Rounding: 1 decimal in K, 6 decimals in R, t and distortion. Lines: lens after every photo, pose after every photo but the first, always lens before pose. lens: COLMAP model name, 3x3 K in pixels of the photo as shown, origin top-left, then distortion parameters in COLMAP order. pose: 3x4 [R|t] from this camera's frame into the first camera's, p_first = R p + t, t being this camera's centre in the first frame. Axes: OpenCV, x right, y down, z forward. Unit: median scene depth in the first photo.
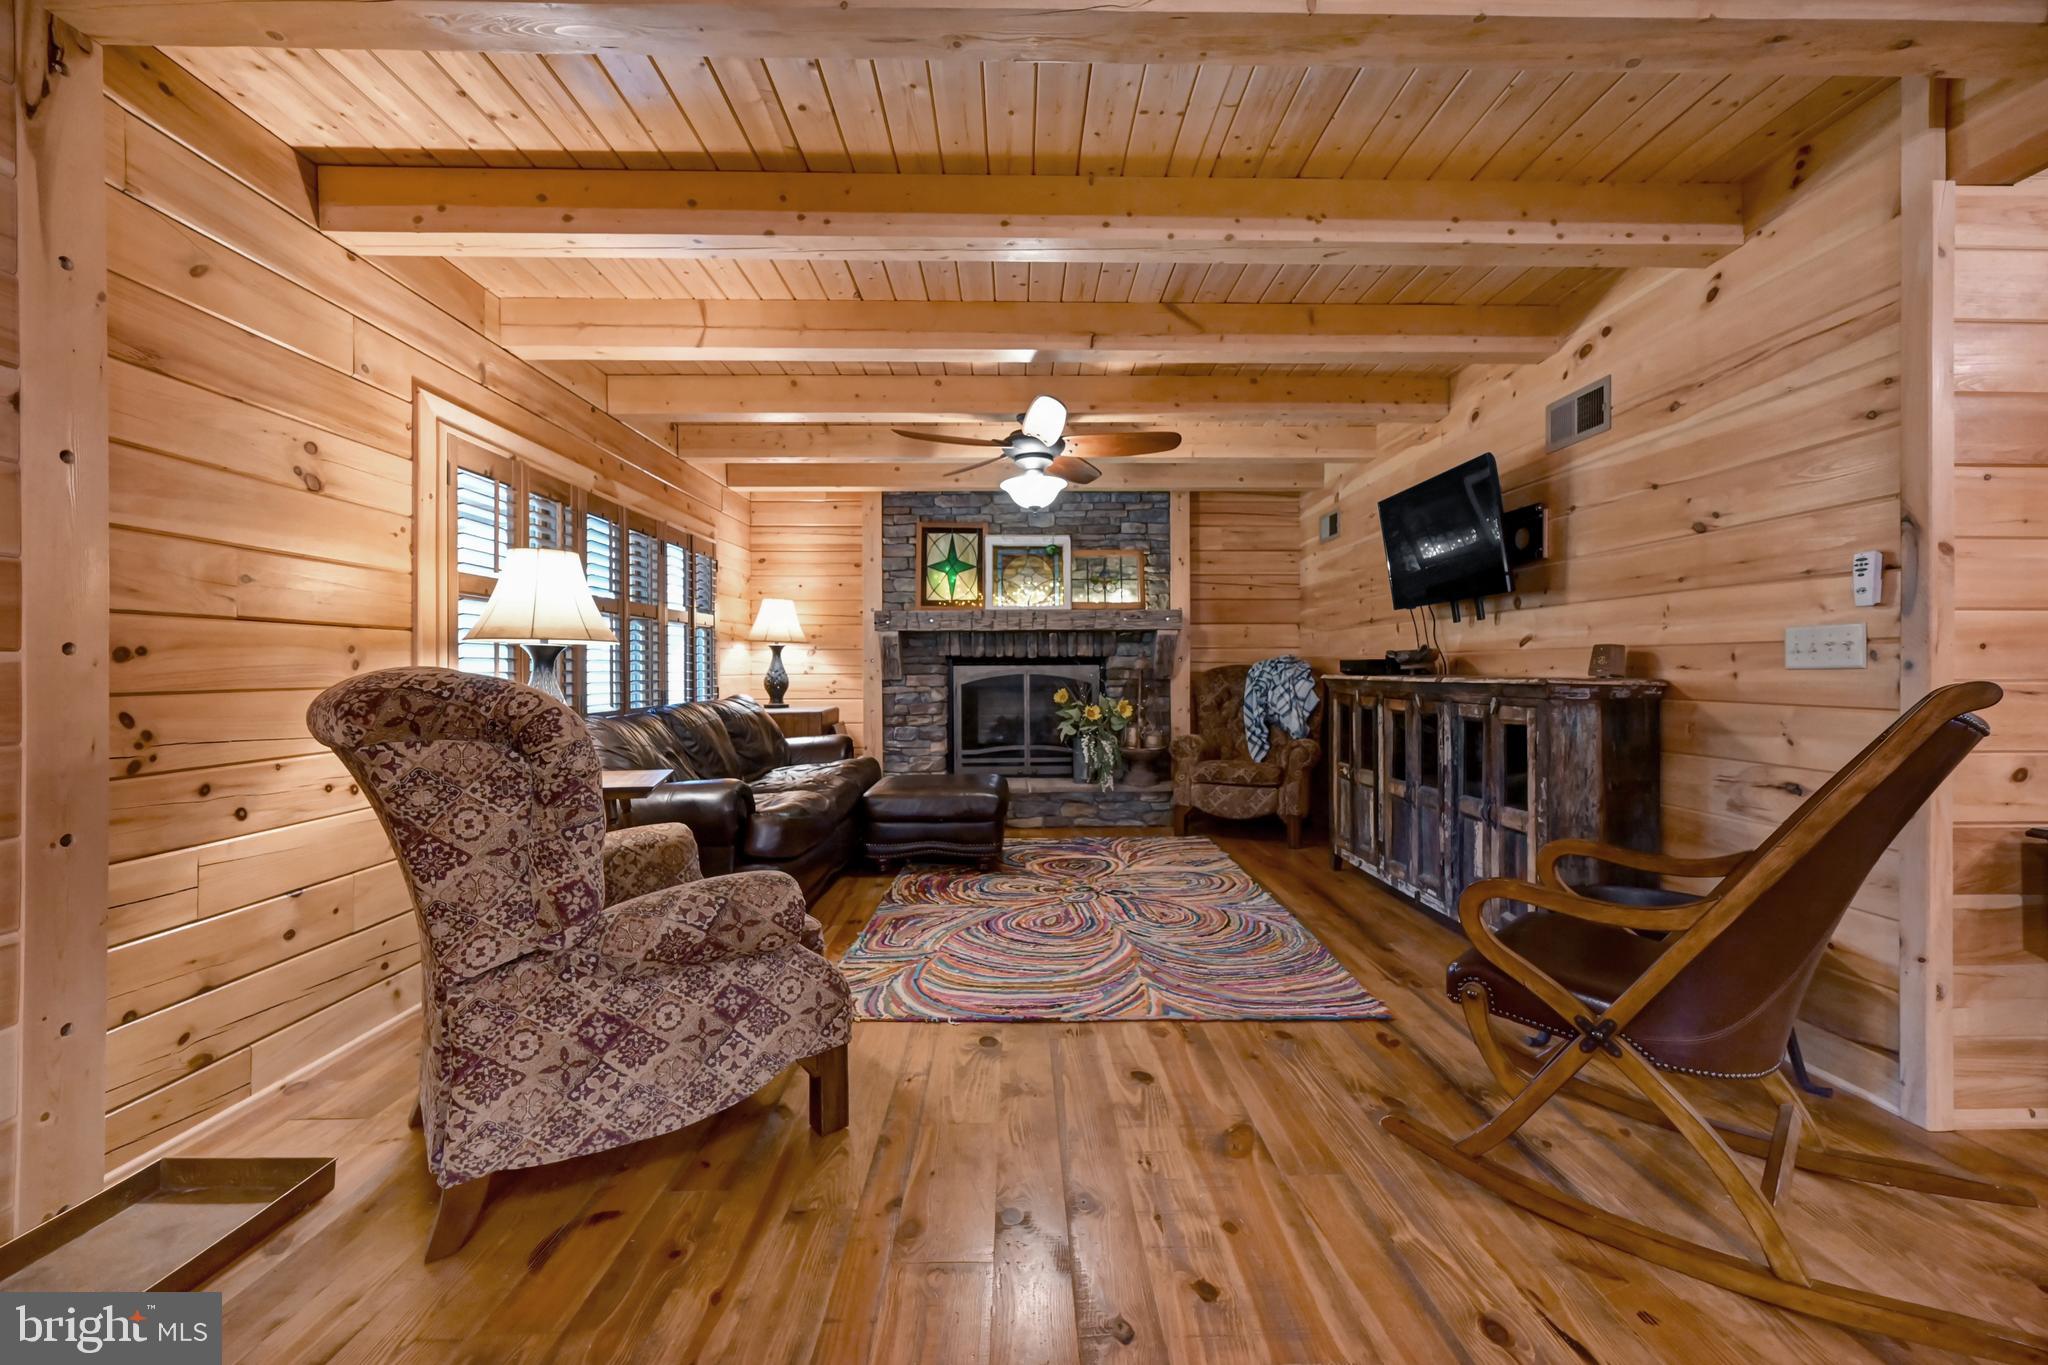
lens RADIAL K [[805.2, 0, 1030.4], [0, 805.2, 675.8], [0, 0, 1]] dist [-0.003404, 0.000107]
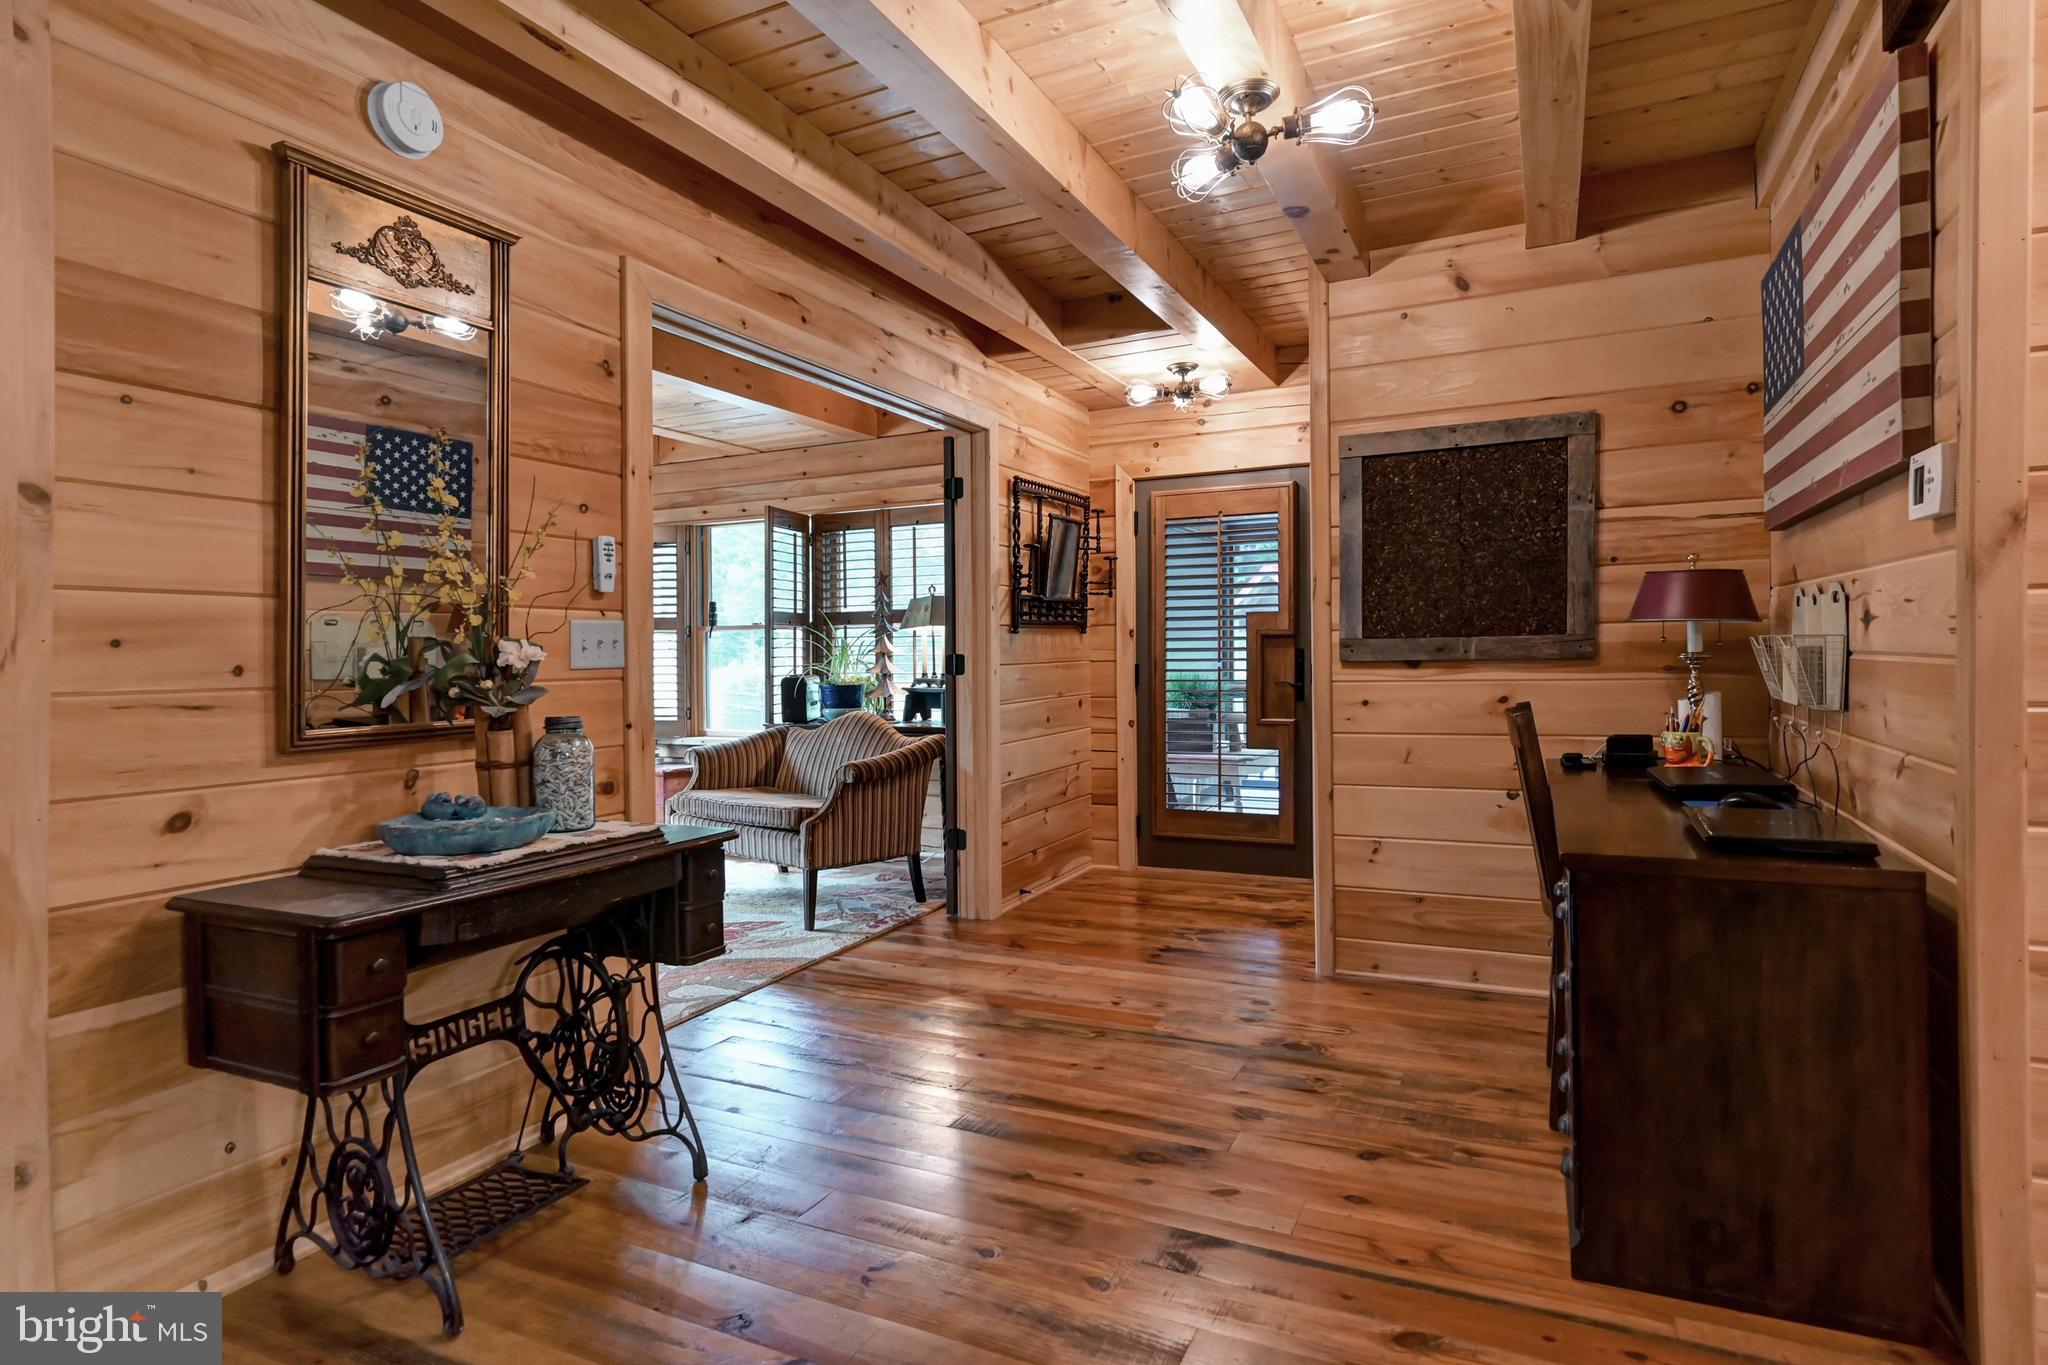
lens RADIAL K [[1076.7, 0, 1025.8], [0, 1076.7, 671.5], [0, 0, 1]] dist [-0.005725, -0.001160]
pose [[0.452367, -0.014056, 0.891721, 0.333765], [0.013301, 0.999871, 0.009013, -0.004654], [-0.891733, 0.007783, 0.452495, -0.053743]]
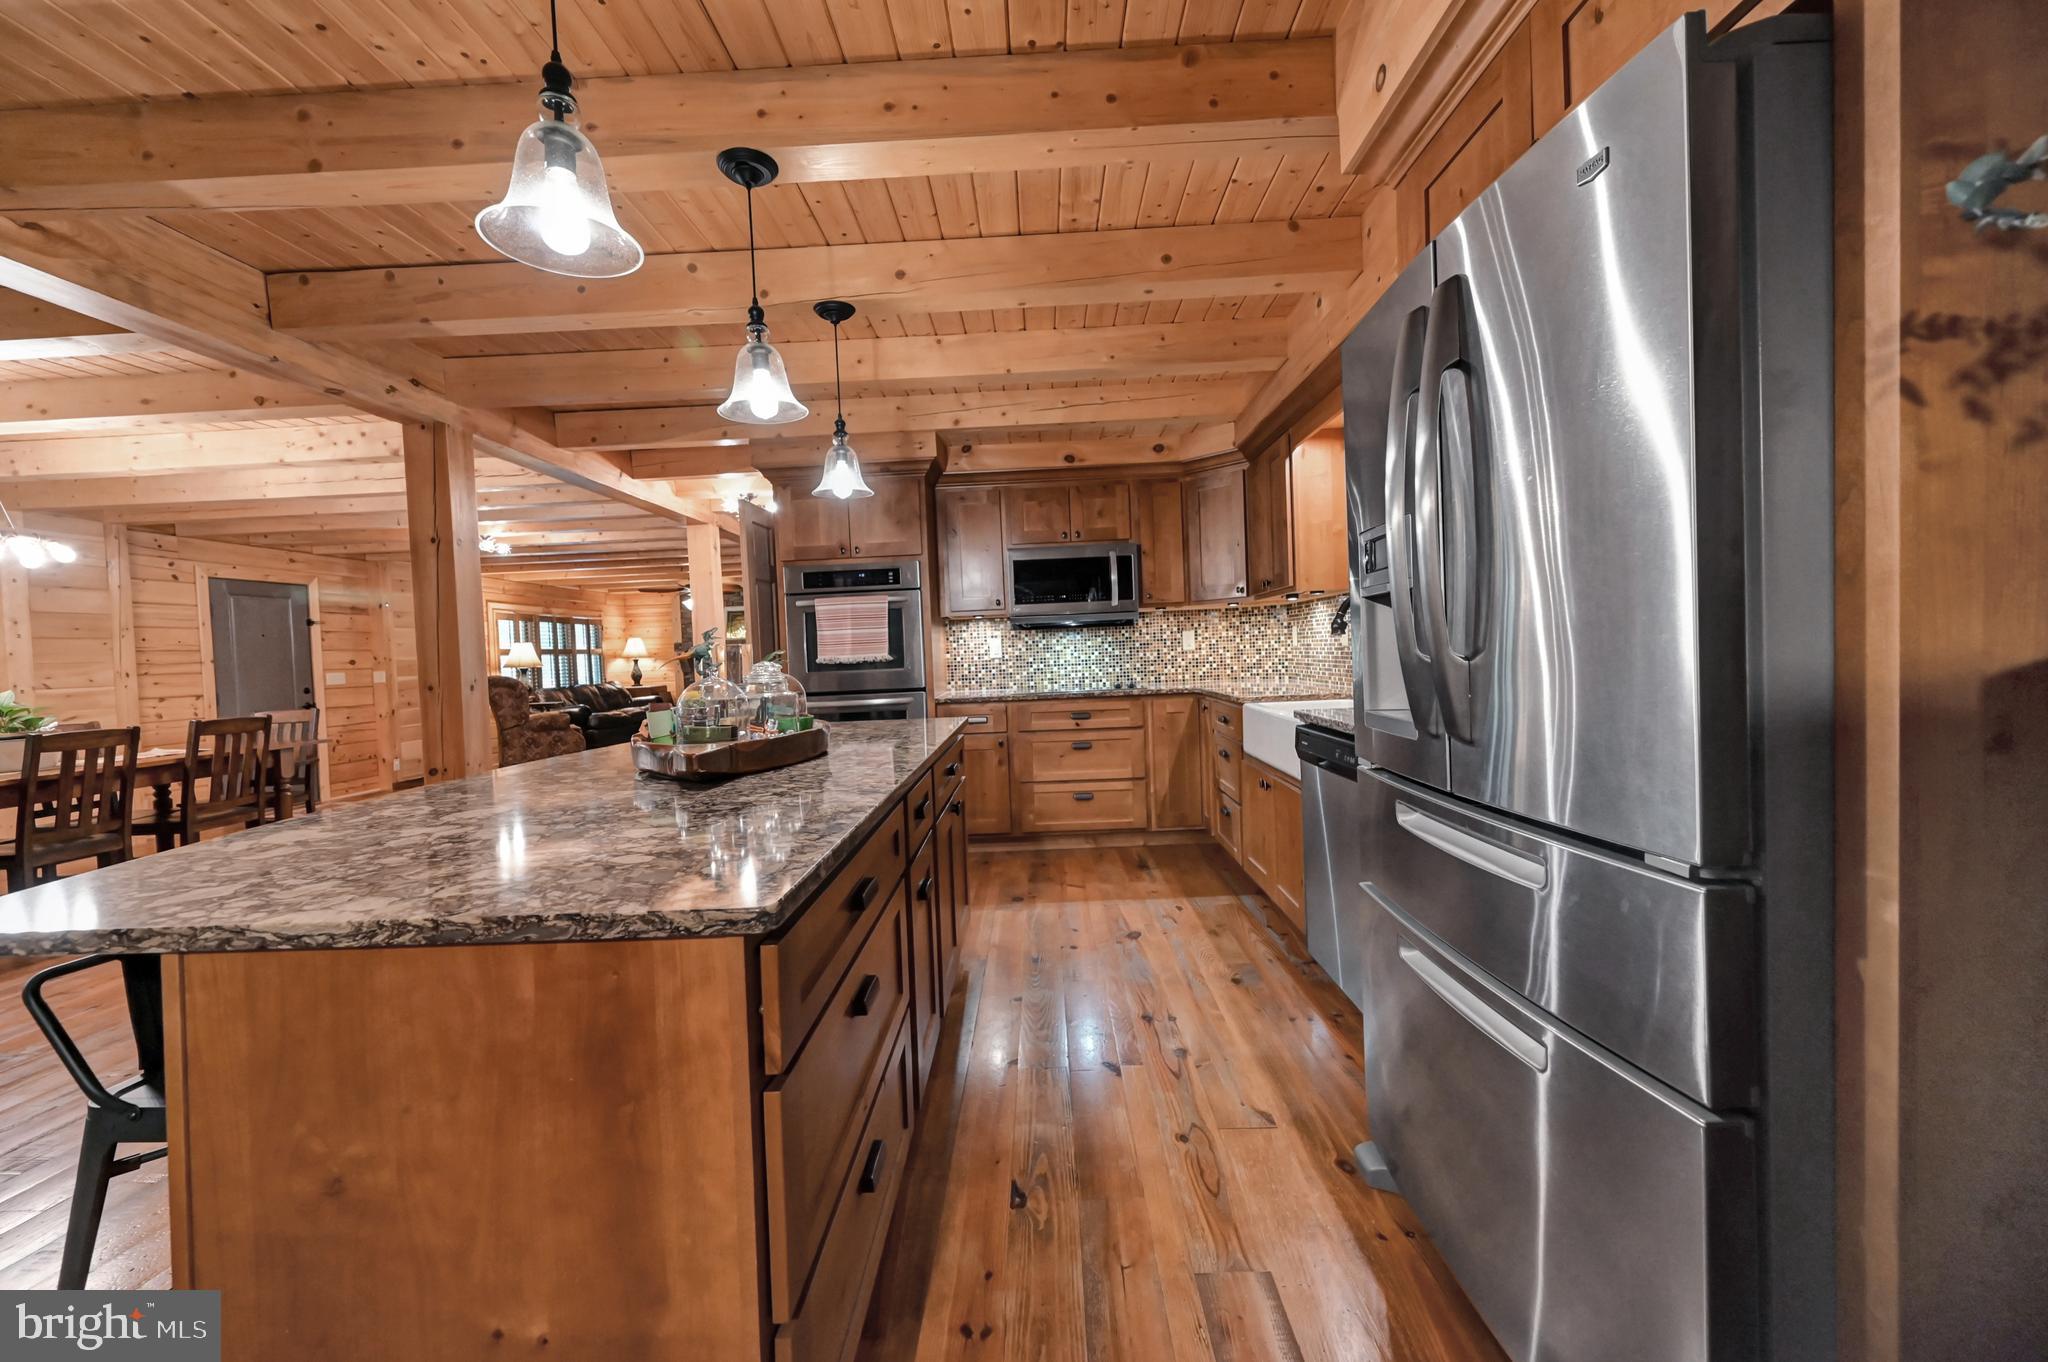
lens RADIAL K [[804.0, 0, 1027.5], [0, 804.0, 676.1], [0, 0, 1]] dist [-0.000273, -0.000362]
pose [[0.998525, -0.038200, -0.038582, 1.249588], [0.039038, 0.999013, 0.021195, 0.007628], [0.037734, -0.022670, 0.999031, -1.760137]]
